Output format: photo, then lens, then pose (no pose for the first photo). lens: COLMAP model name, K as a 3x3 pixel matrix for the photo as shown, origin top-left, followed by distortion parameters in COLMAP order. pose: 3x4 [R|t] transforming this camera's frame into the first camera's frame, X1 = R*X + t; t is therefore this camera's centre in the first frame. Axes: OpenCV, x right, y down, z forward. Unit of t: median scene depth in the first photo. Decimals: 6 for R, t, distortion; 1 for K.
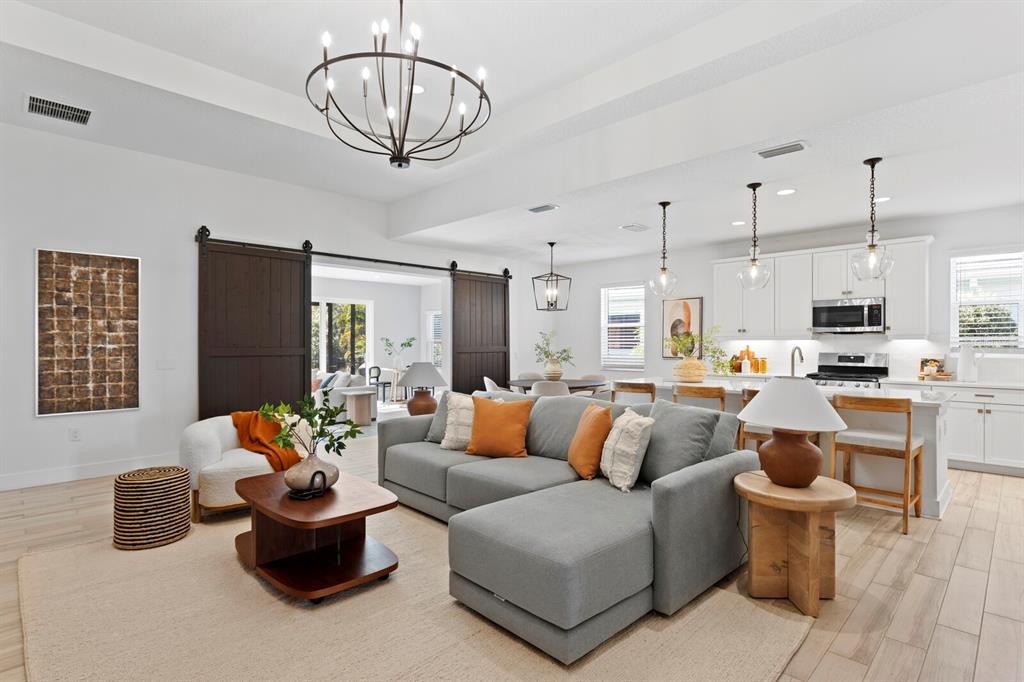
lens RADIAL K [[508.9, 0, 511.5], [0, 508.9, 346.0], [0, 0, 1]] dist [-0.010289, 0.003696]
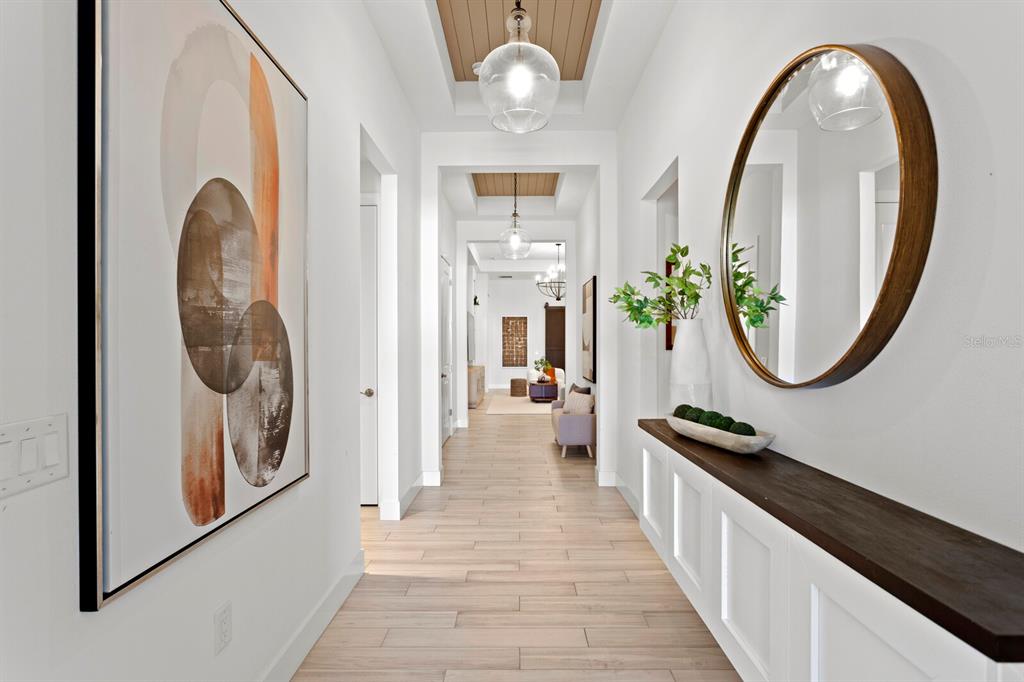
lens RADIAL K [[508.9, 0, 513.5], [0, 508.9, 345.1], [0, 0, 1]] dist [-0.010289, 0.003696]
pose [[0.700609, -0.001055, -0.713545, 1.405976], [-0.001882, 0.999993, -0.003327, 0.004793], [0.713543, 0.003674, 0.700602, -1.205093]]
